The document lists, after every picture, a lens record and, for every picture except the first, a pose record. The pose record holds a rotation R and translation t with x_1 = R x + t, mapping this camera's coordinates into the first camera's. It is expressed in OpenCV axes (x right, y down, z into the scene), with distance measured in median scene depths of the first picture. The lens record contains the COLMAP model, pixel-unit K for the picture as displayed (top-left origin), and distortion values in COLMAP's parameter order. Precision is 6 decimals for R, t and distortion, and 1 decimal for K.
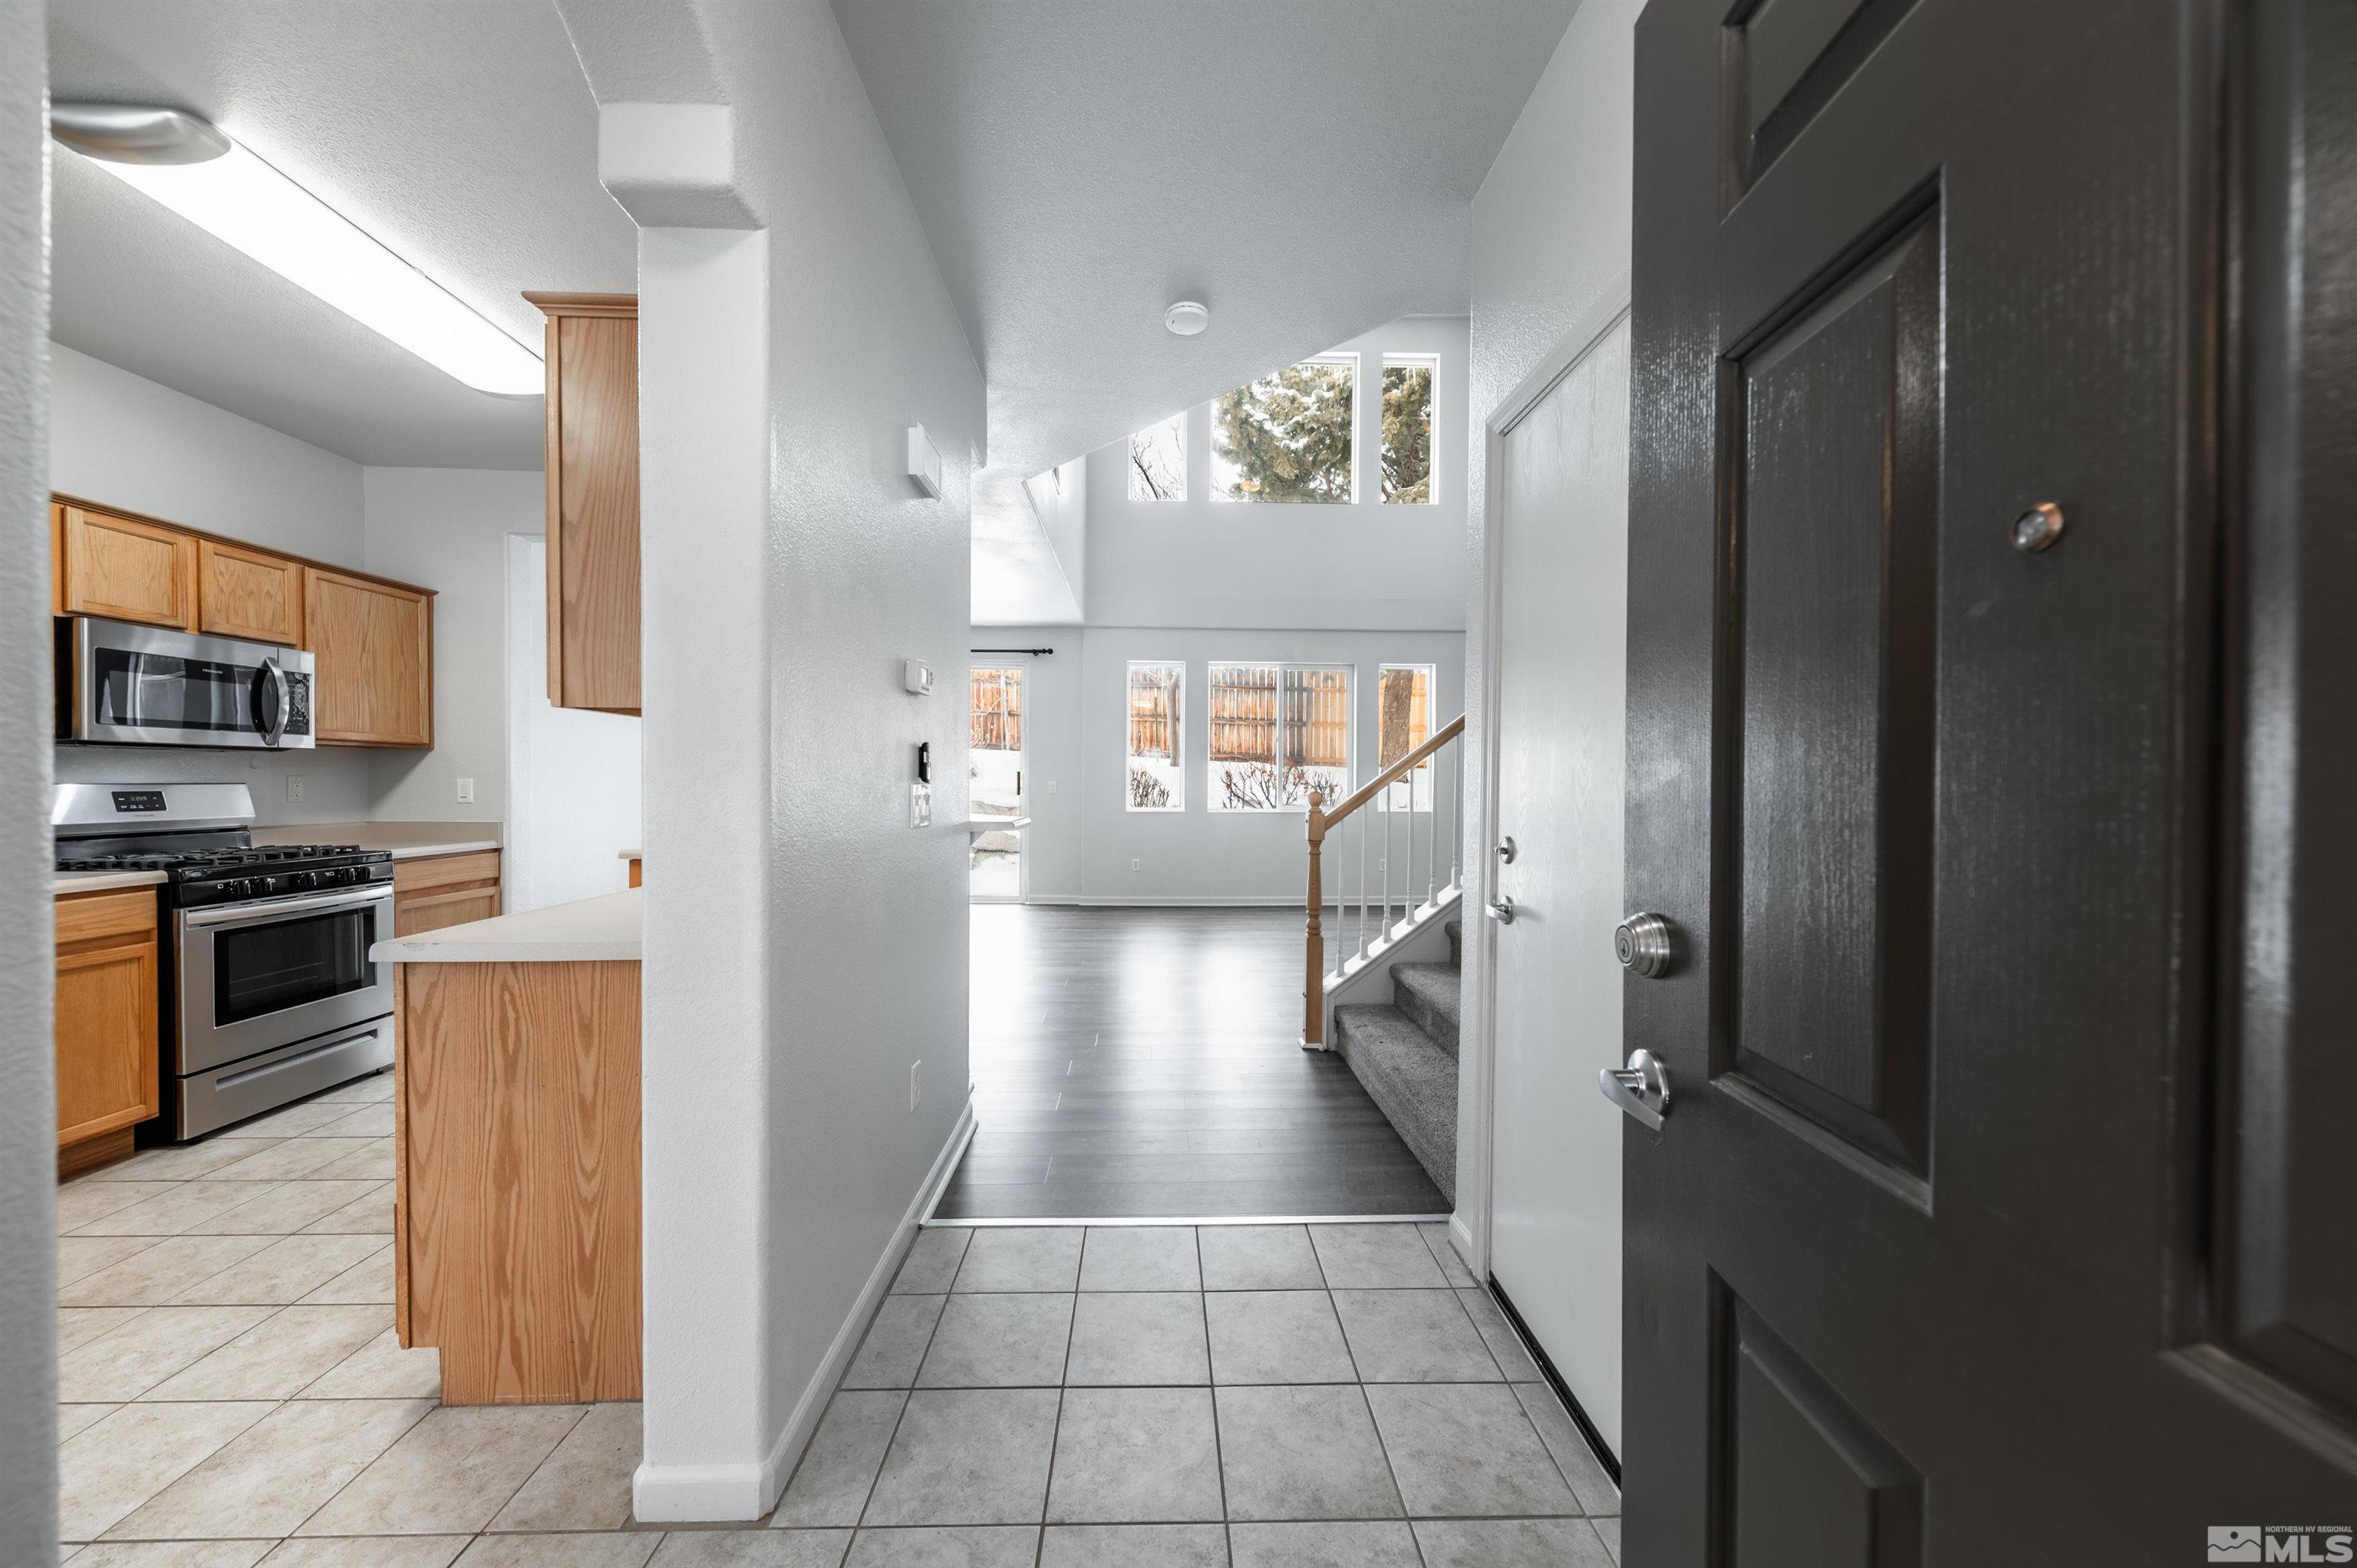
lens RADIAL K [[817.2, 0, 1176.7], [0, 817.2, 790.6], [0, 0, 1]] dist [0.010643, -0.003268]
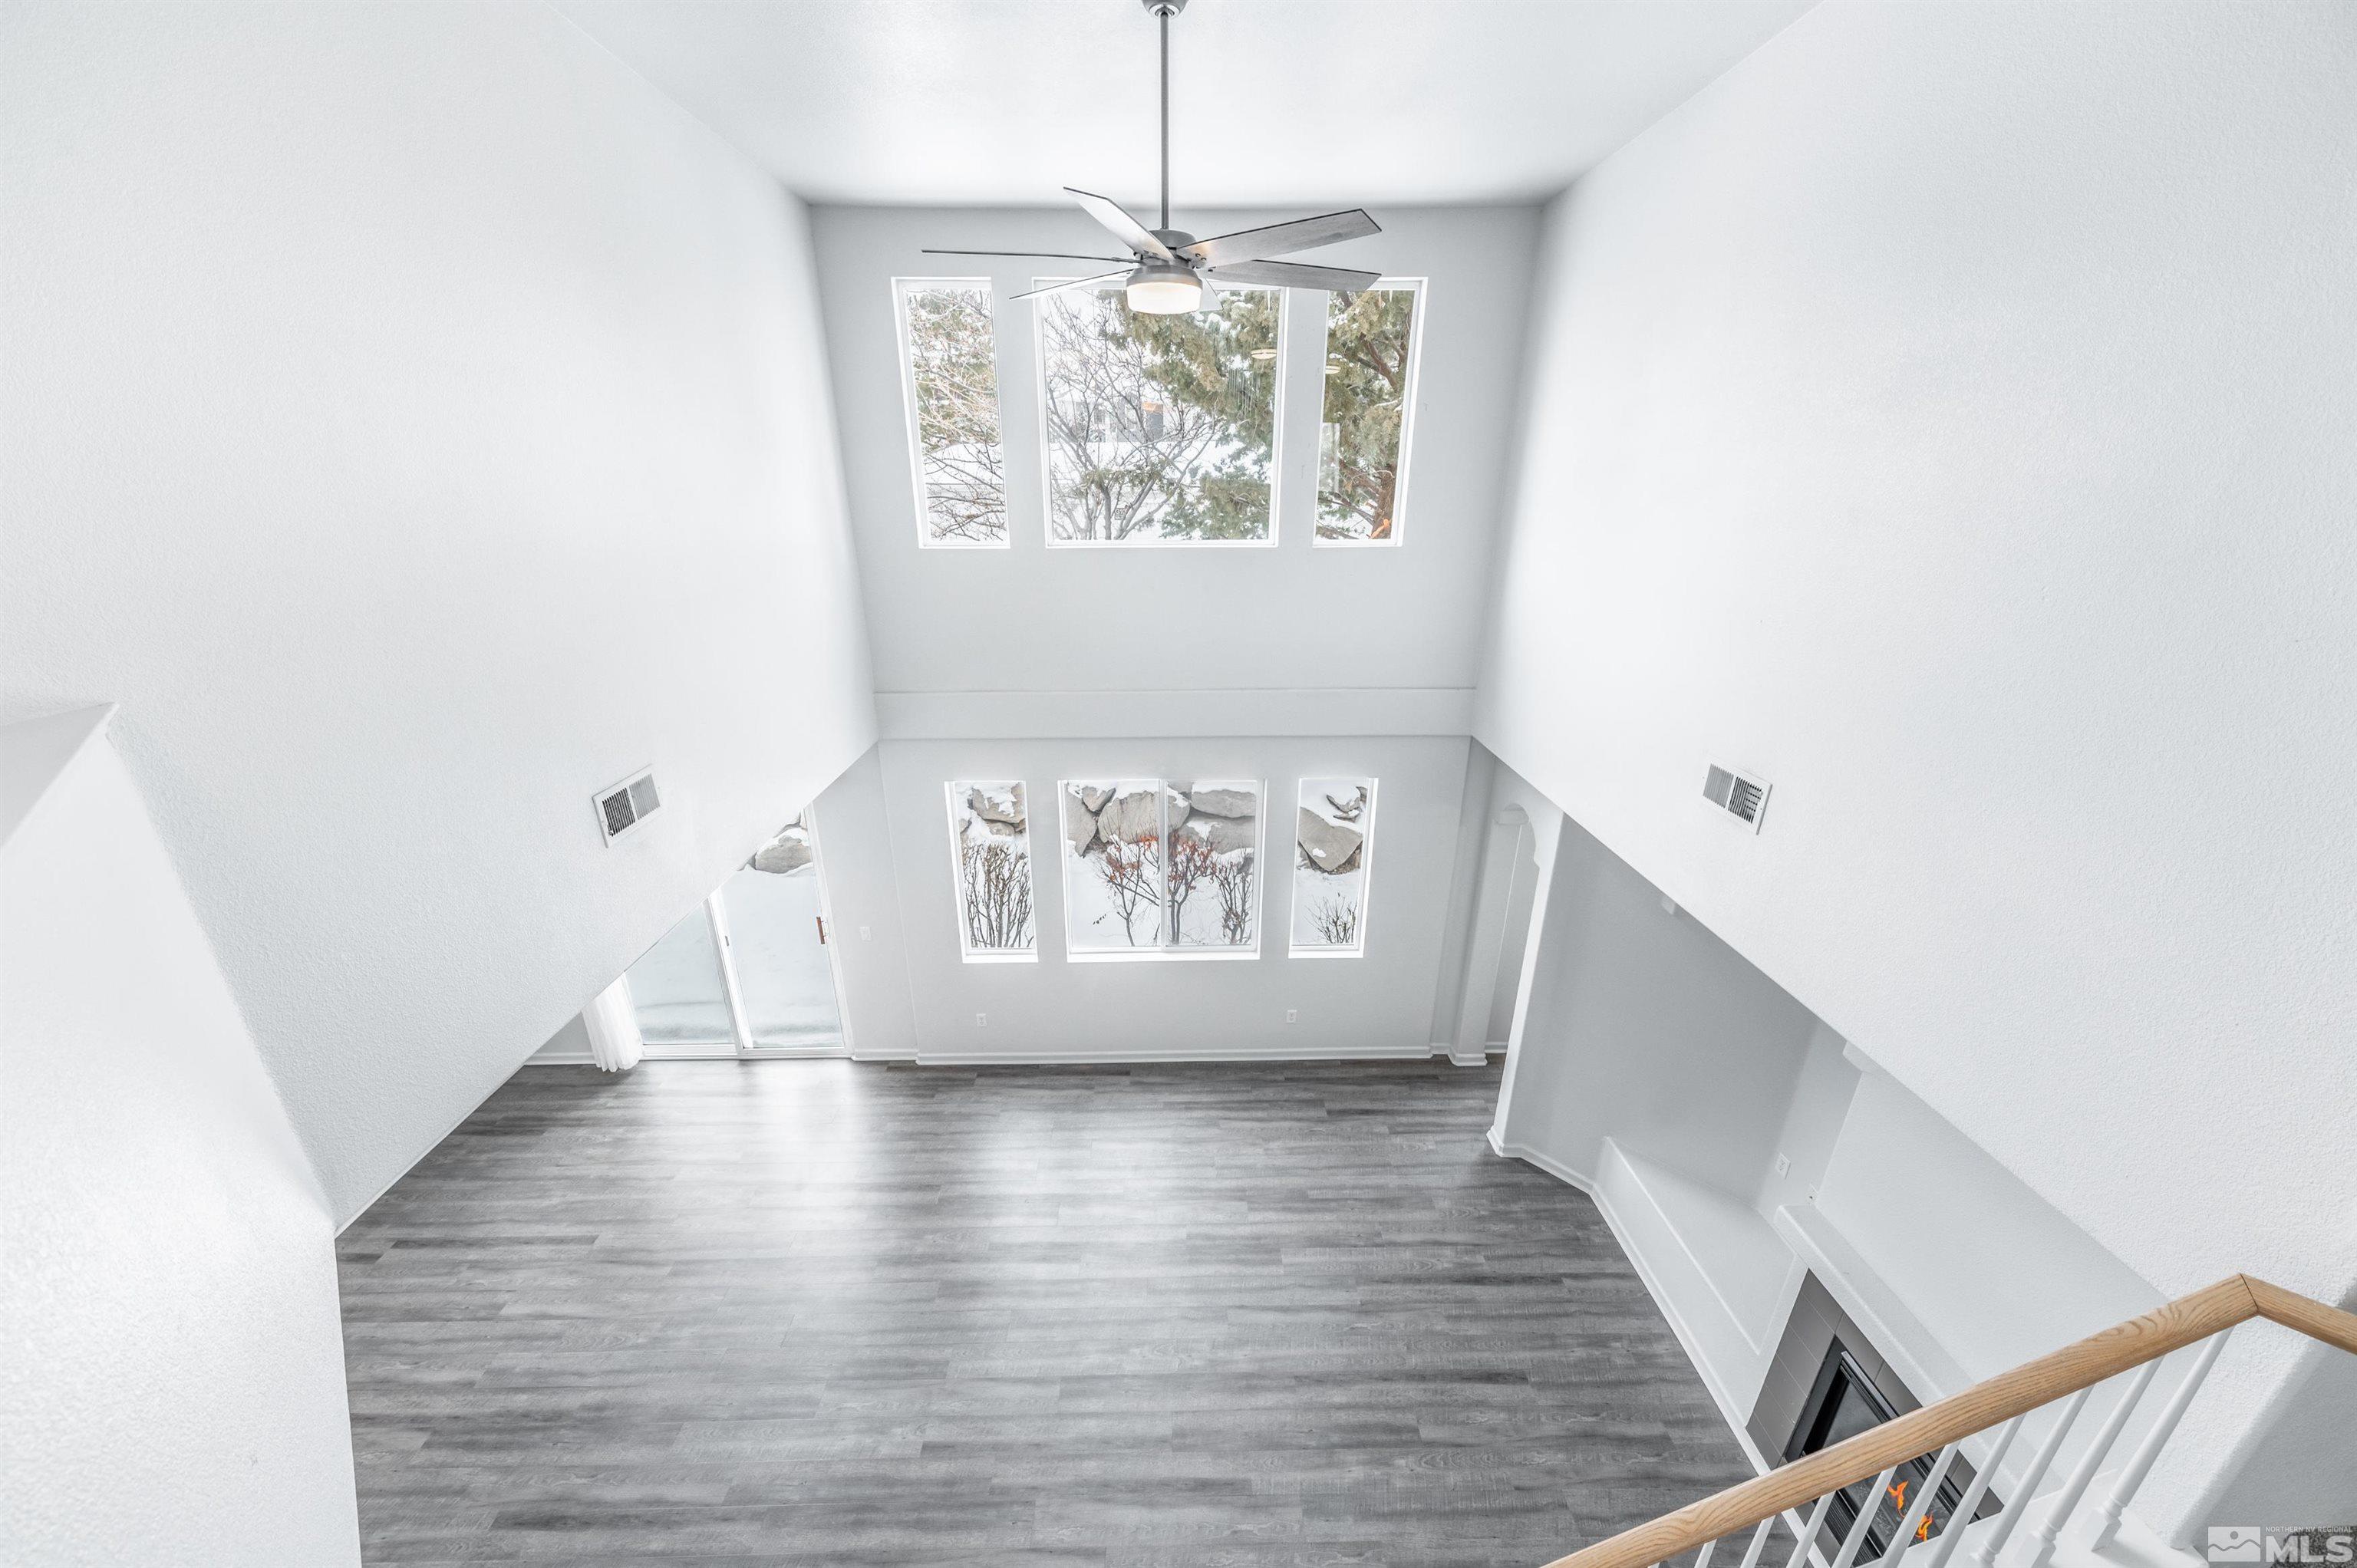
lens RADIAL K [[807.0, 0, 1172.9], [0, 807.0, 788.8], [0, 0, 1]] dist [0.013068, -0.003802]
pose [[0.999908, -0.000646, -0.013547, 0.385777], [0.005184, 0.941205, 0.337795, -0.998588], [0.012532, -0.337835, 0.941122, 0.814454]]
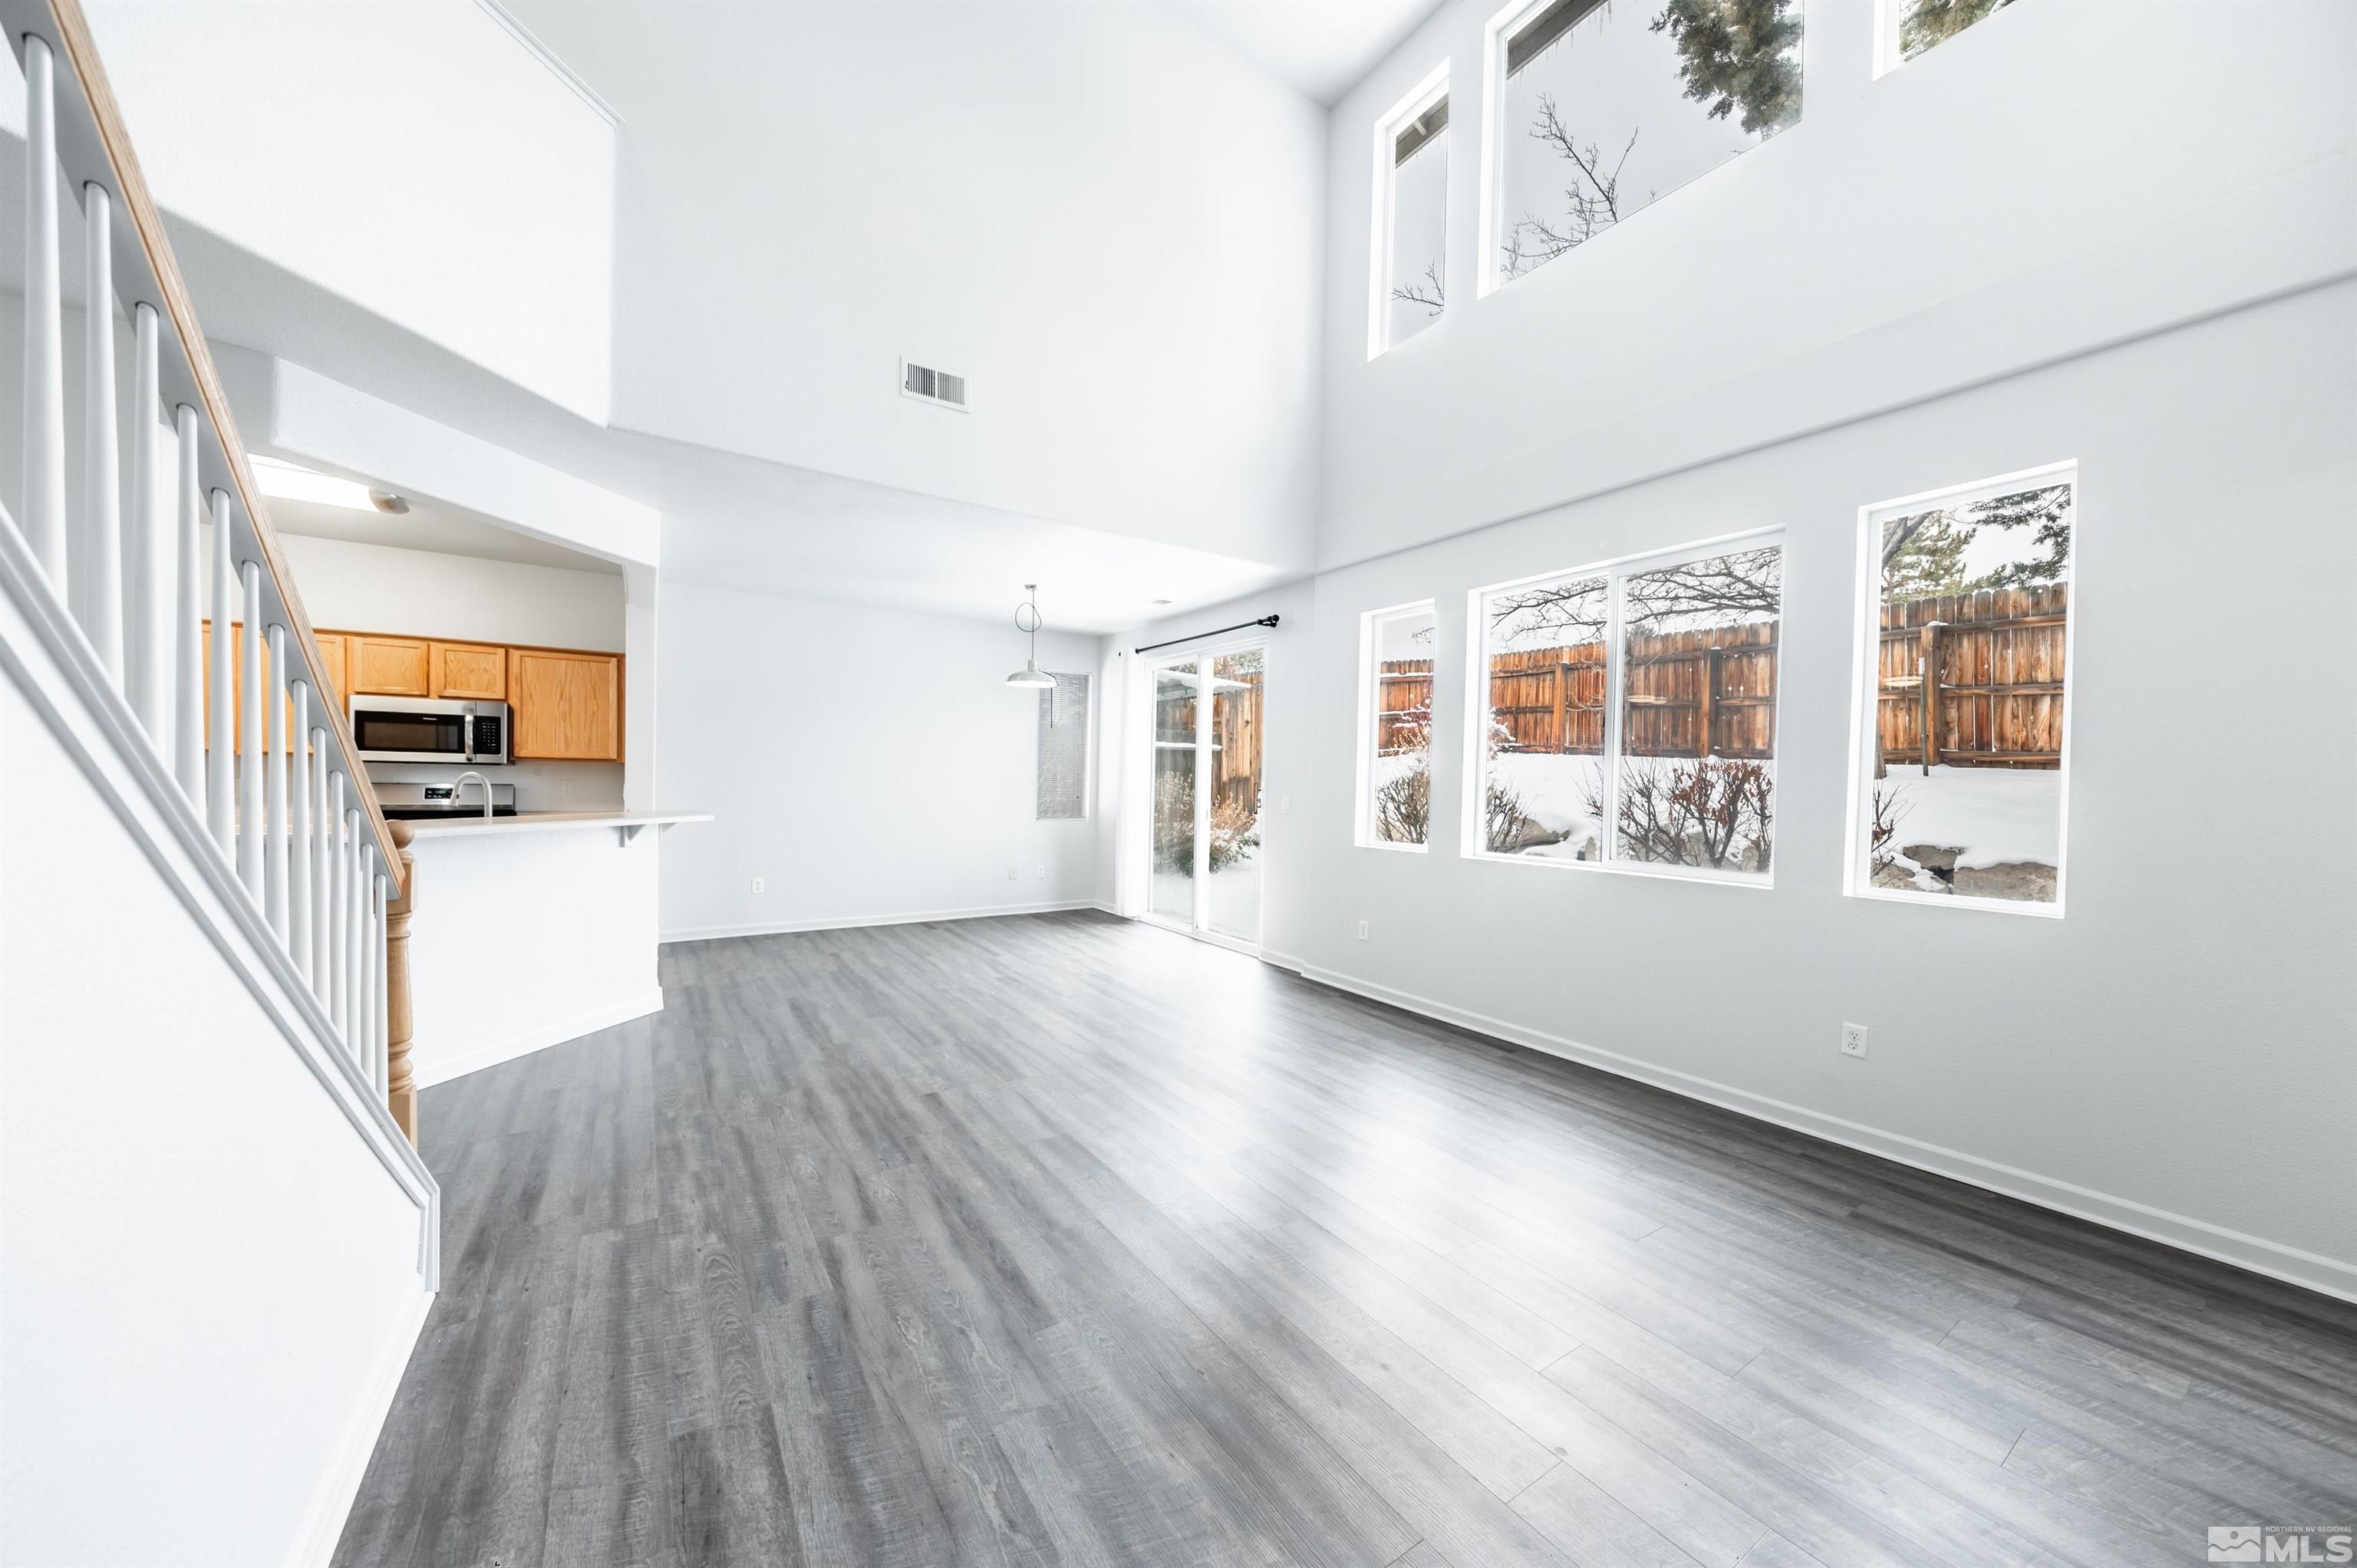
lens RADIAL K [[808.9, 0, 1178.1], [0, 808.9, 800.6], [0, 0, 1]] dist [0.009464, 0.000035]
pose [[0.528769, 0.027470, -0.848321, 1.049301], [-0.027931, 0.999498, 0.014955, -0.040715], [0.848306, 0.015787, 0.529271, 1.346917]]
